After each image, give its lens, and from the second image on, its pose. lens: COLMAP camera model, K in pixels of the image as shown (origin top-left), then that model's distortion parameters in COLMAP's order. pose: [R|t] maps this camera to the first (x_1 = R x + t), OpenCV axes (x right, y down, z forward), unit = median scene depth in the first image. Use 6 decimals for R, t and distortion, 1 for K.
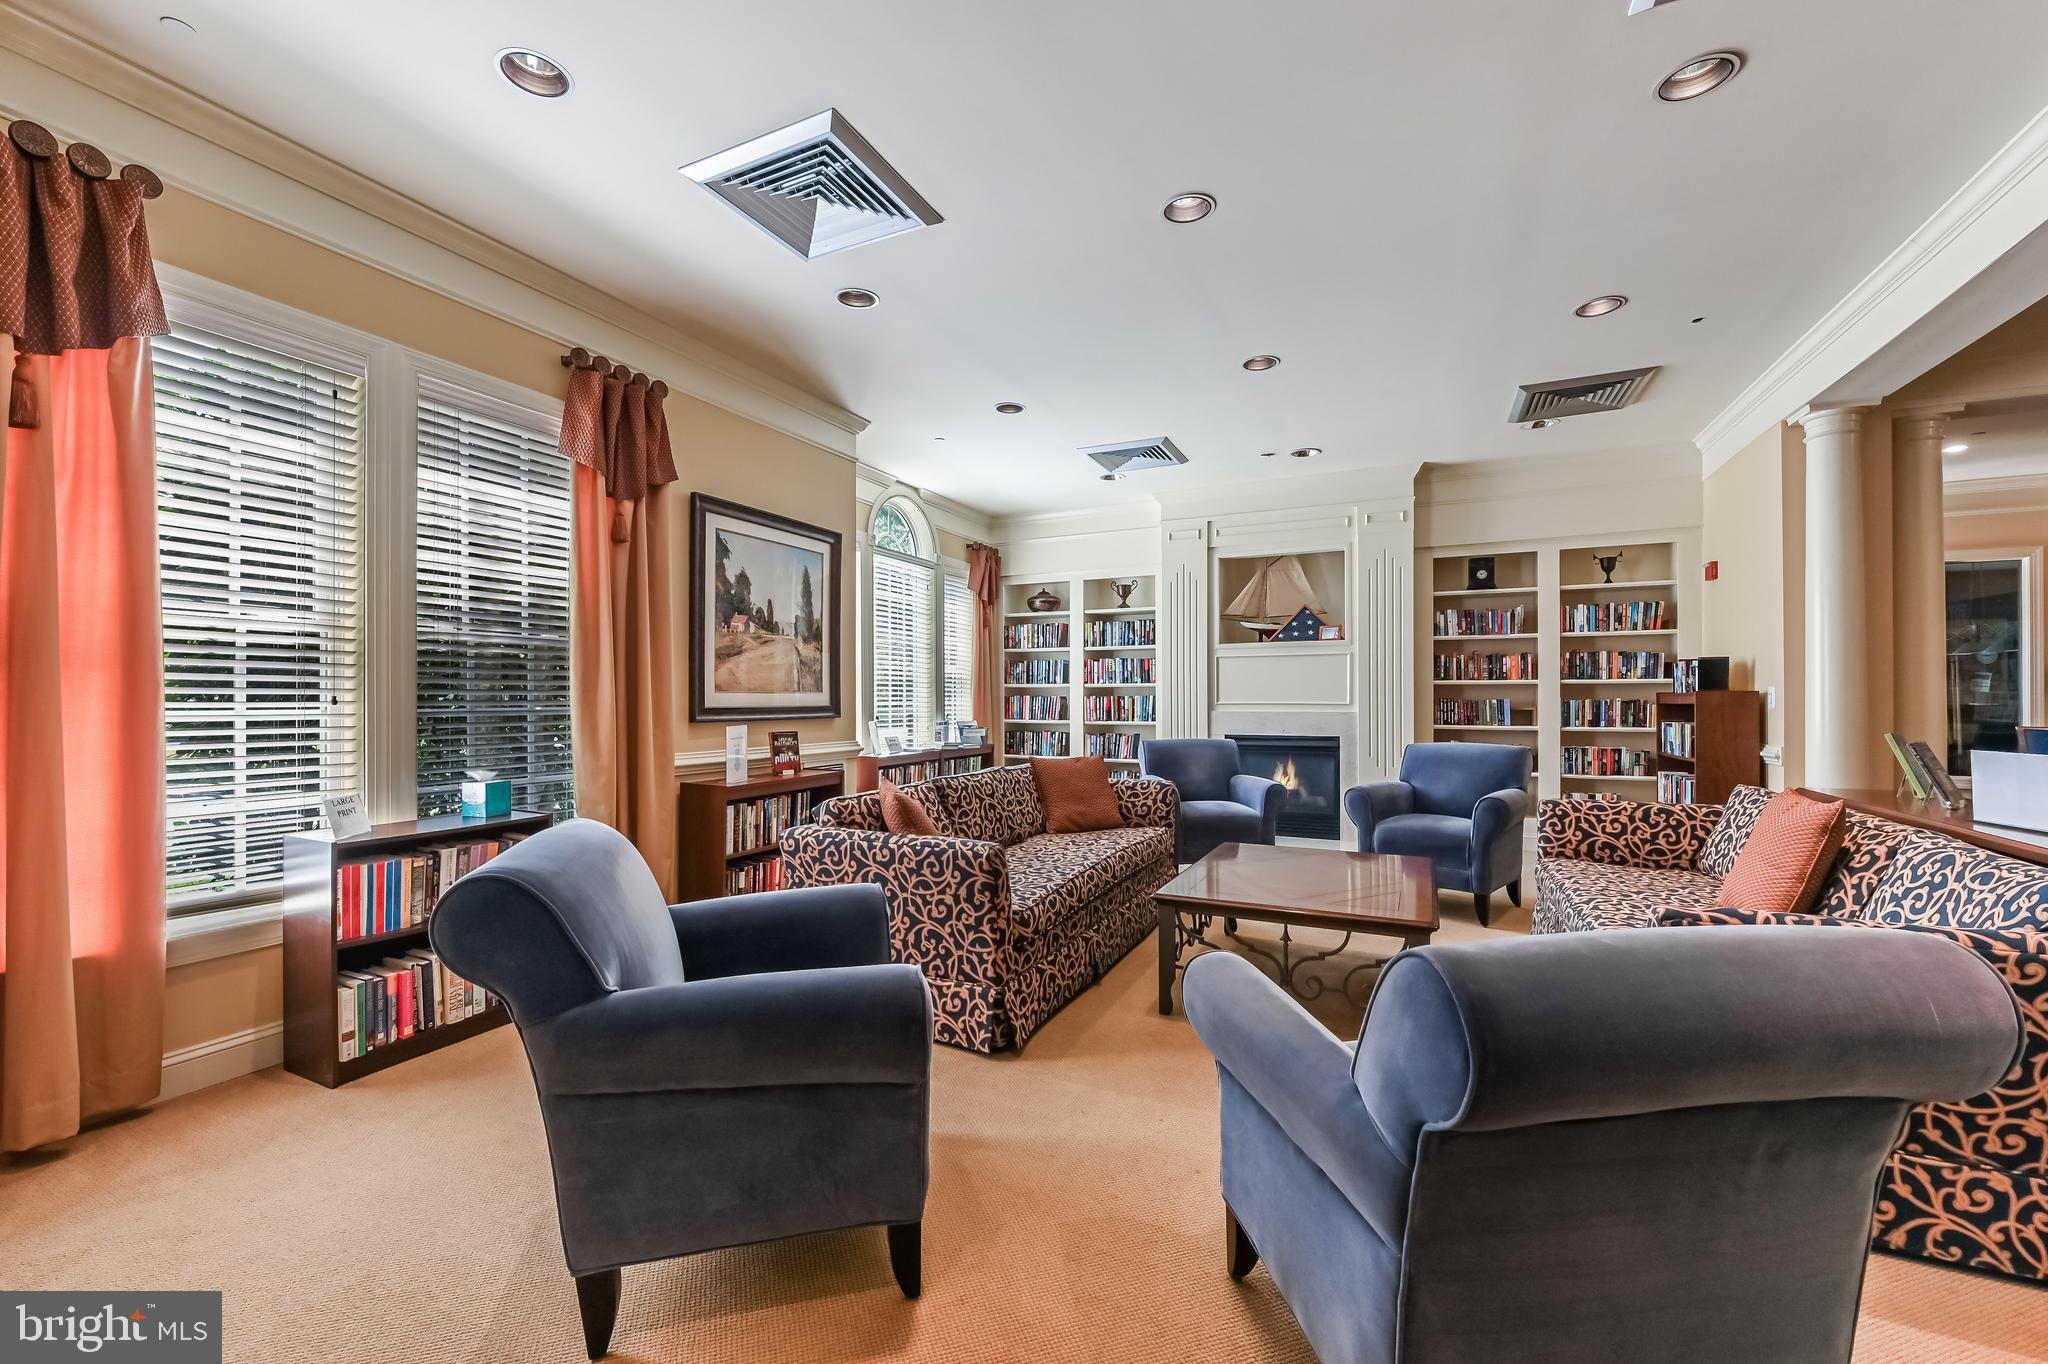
lens RADIAL K [[812.5, 0, 1017.8], [0, 812.5, 692.0], [0, 0, 1]] dist [-0.001673, -0.000130]
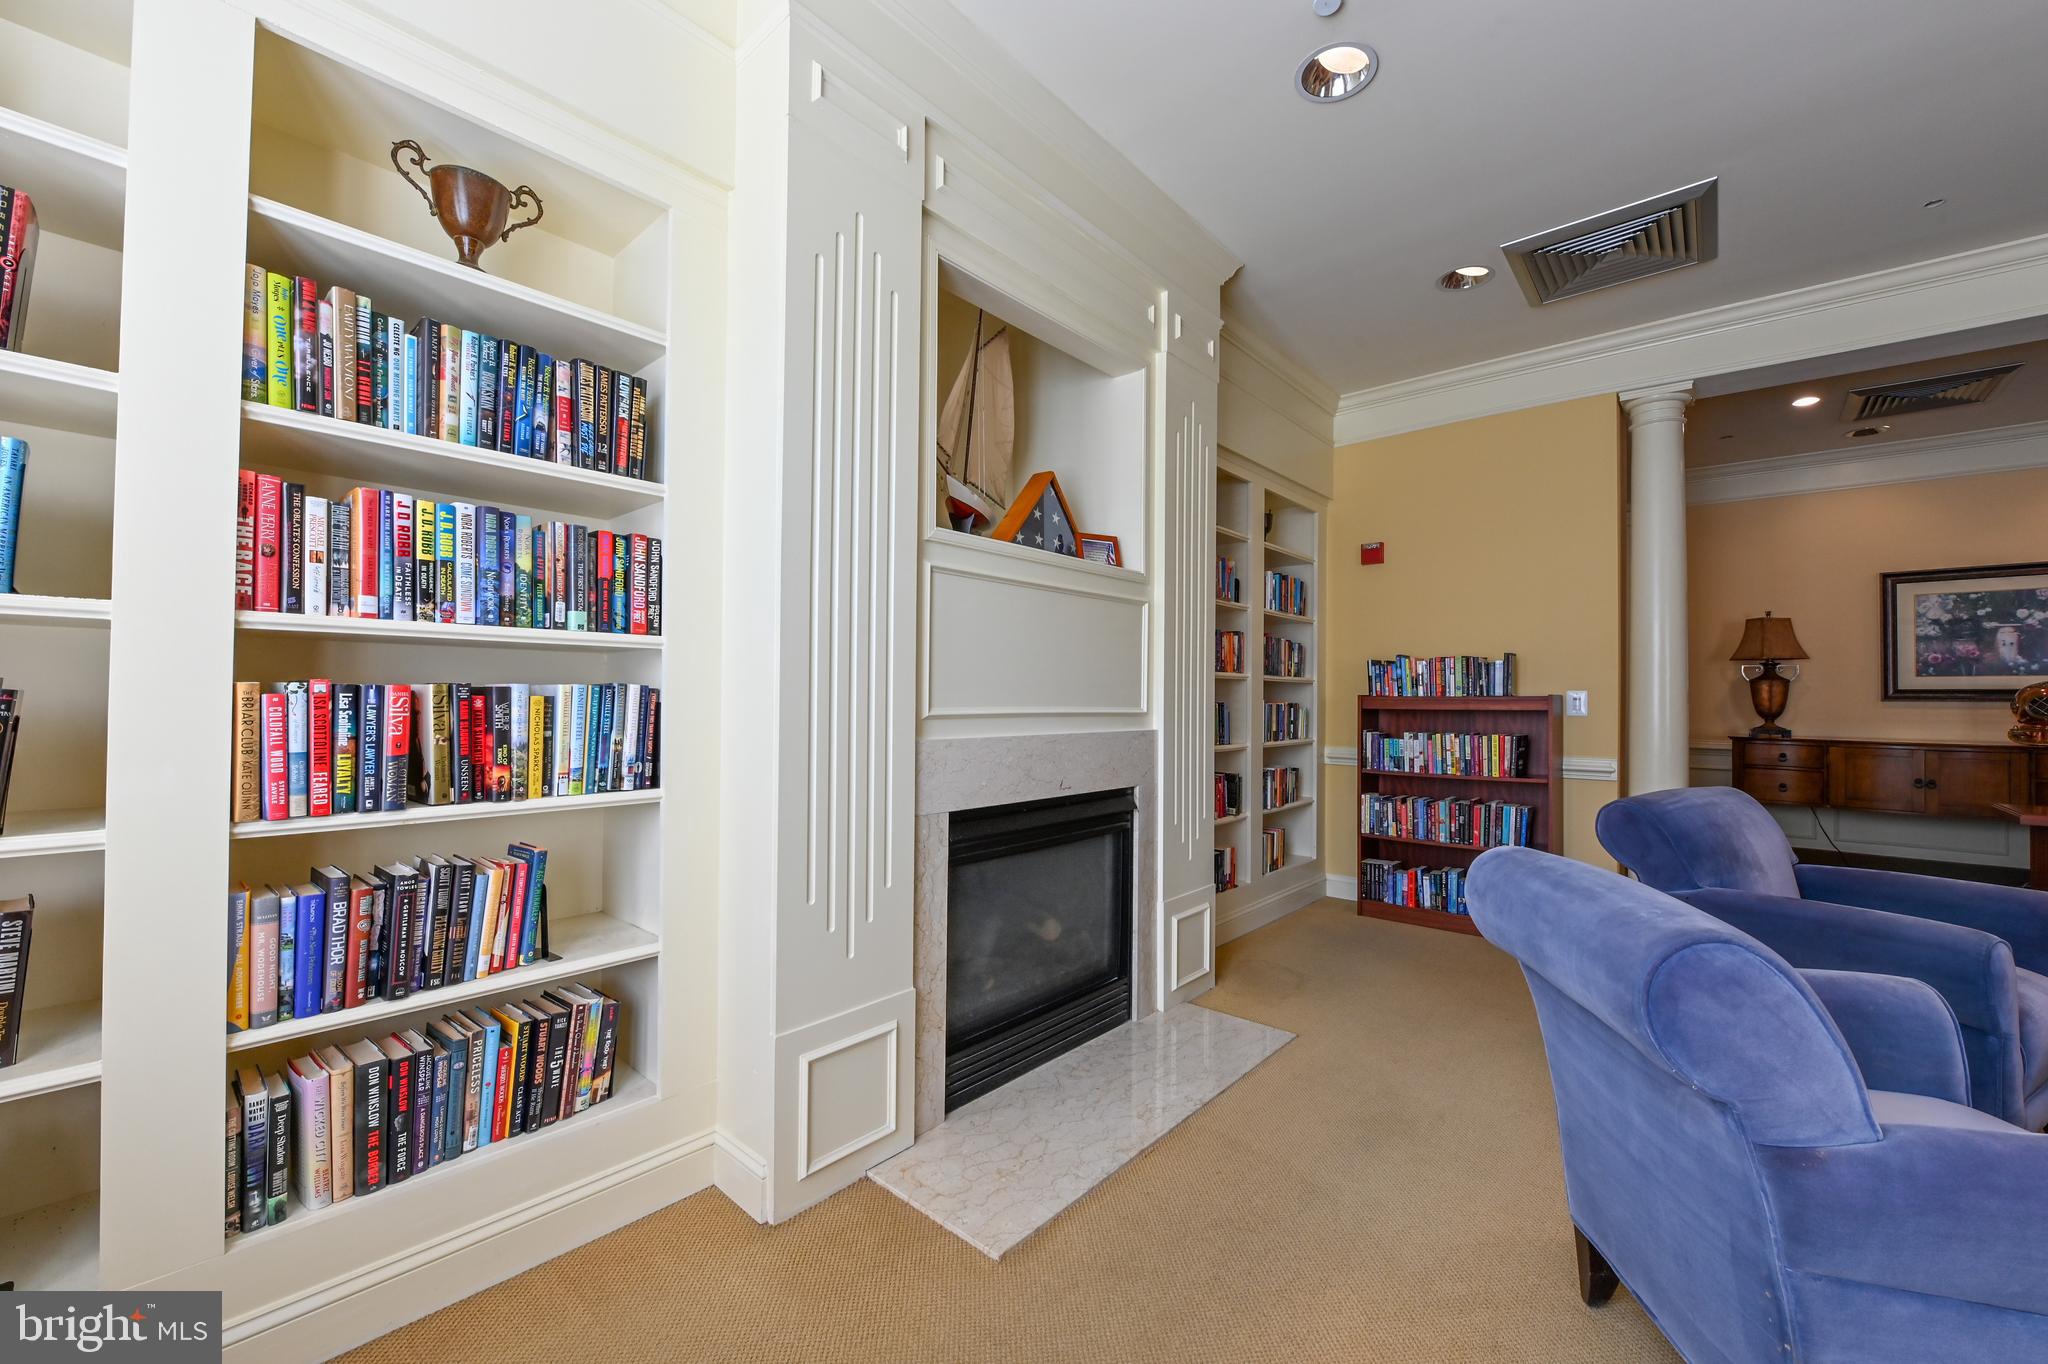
lens RADIAL K [[812.5, 0, 1027.1], [0, 812.5, 693.7], [0, 0, 1]] dist [-0.001673, -0.000130]
pose [[0.257387, 0.008822, 0.966268, -0.039616], [-0.020509, 0.999783, -0.003665, 0.005403], [-0.966091, -0.018874, 0.257512, 0.821000]]
